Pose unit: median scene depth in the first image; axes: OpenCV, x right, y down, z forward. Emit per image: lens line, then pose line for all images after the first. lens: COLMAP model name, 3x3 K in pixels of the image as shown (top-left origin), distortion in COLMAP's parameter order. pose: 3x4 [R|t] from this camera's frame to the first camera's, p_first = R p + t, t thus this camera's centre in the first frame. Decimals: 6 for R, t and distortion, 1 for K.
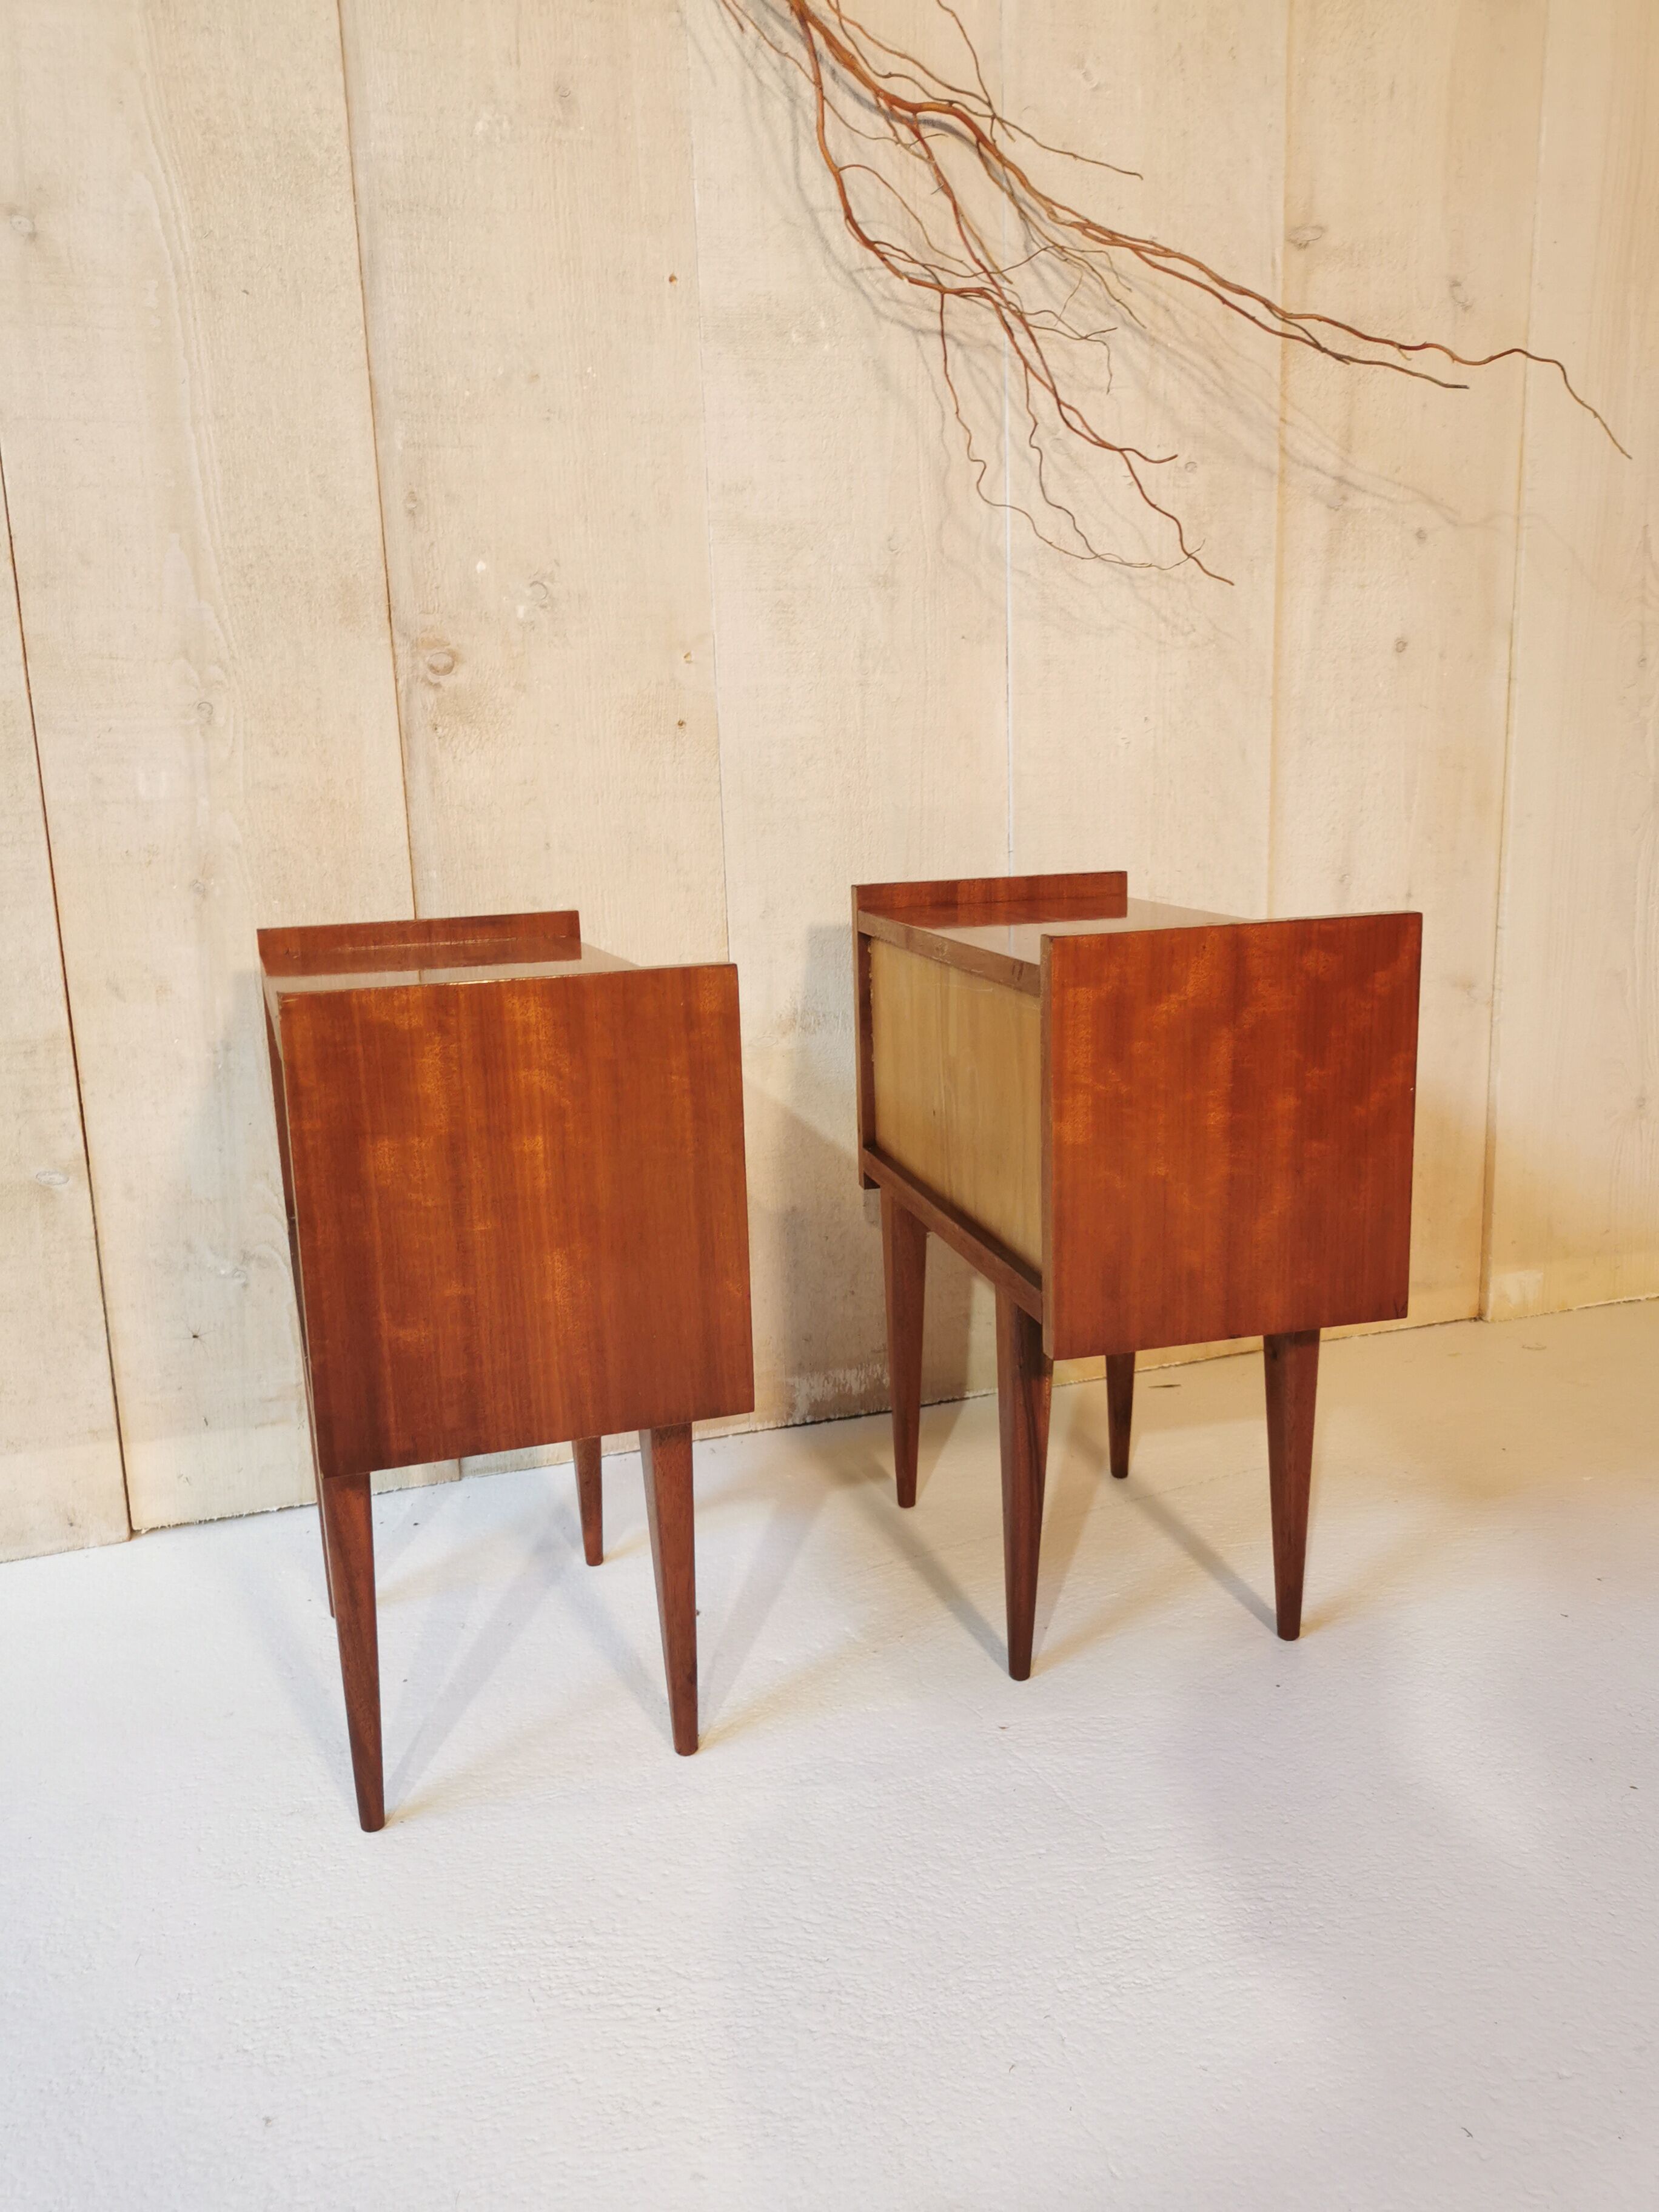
lens RADIAL K [[1714.1, 0, 834.2], [0, 1714.1, 1112.8], [0, 0, 1]] dist [0.045019, -0.043530]
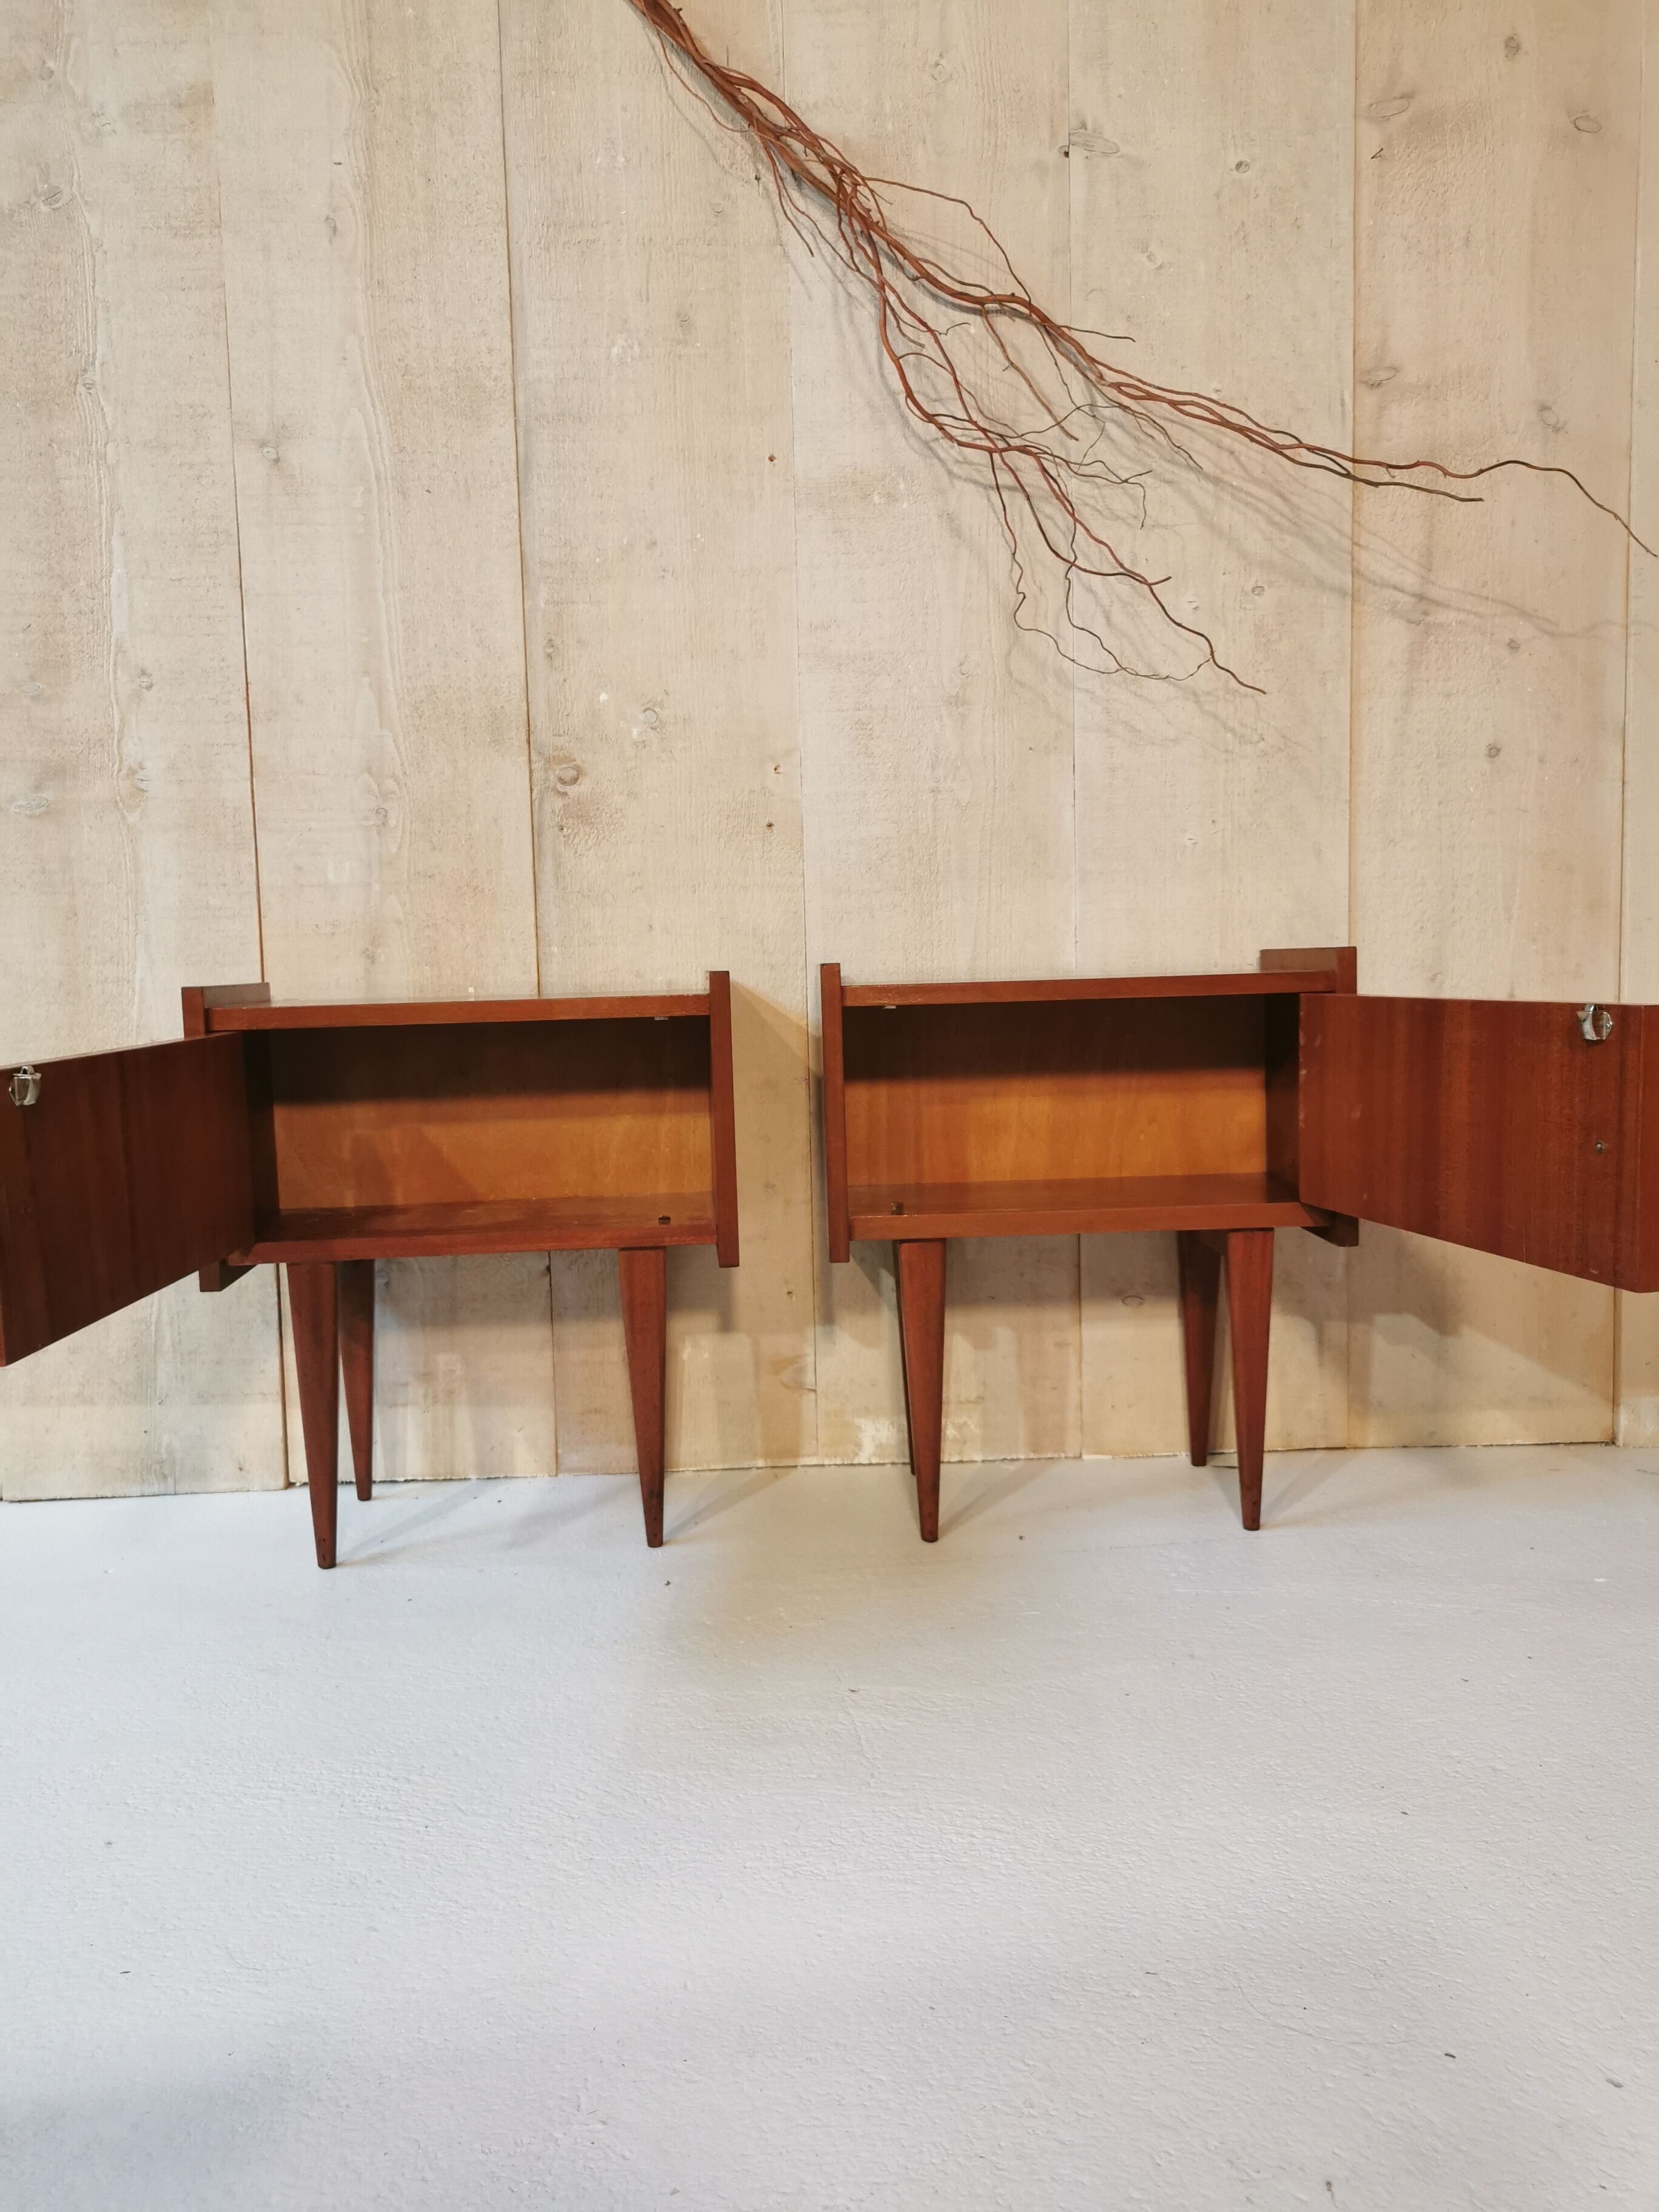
lens RADIAL K [[1714.1, 0, 832.6], [0, 1714.1, 1113.6], [0, 0, 1]] dist [0.045019, -0.043530]
pose [[0.955144, 0.036386, -0.293897, 0.310174], [-0.067031, 0.993230, -0.094879, 0.076120], [0.288455, 0.110323, 0.951117, -0.068581]]
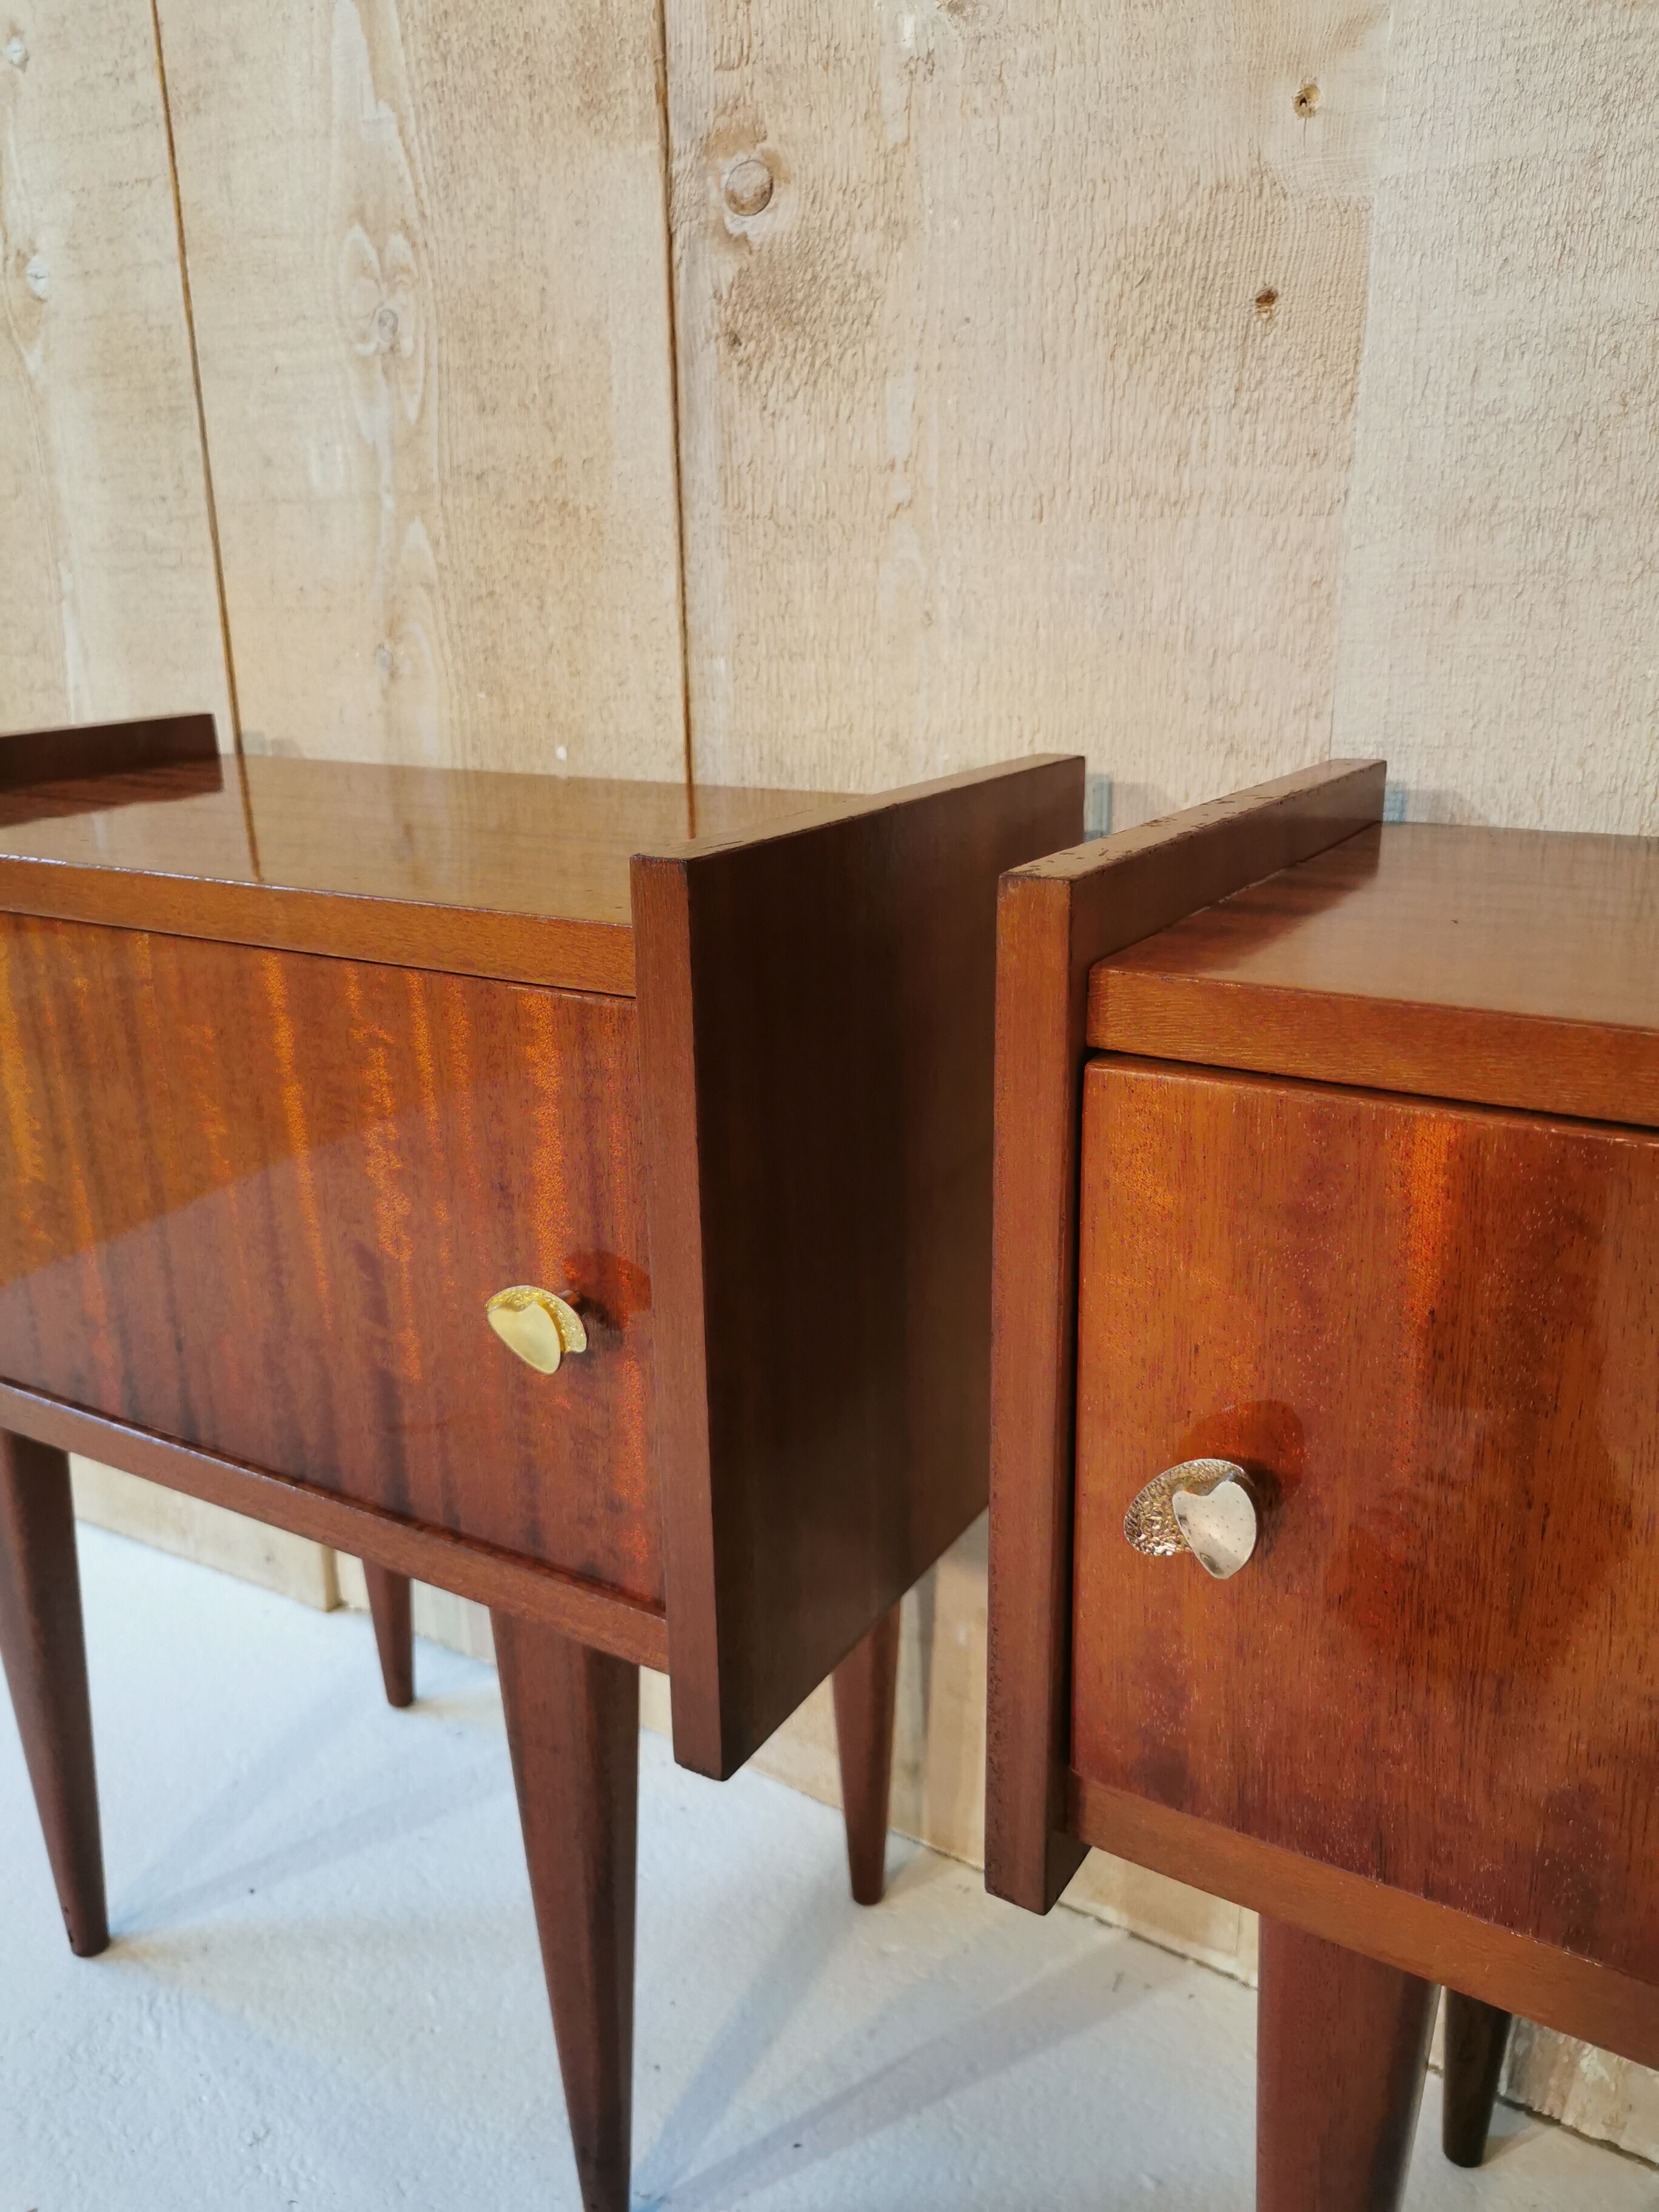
lens RADIAL K [[1714.1, 0, 829.2], [0, 1714.1, 1102.6], [0, 0, 1]] dist [0.045019, -0.043530]
pose [[0.641200, 0.257515, -0.722875, 0.171708], [-0.164184, 0.966236, 0.198576, -0.122177], [0.749604, -0.008642, 0.661830, 0.708511]]
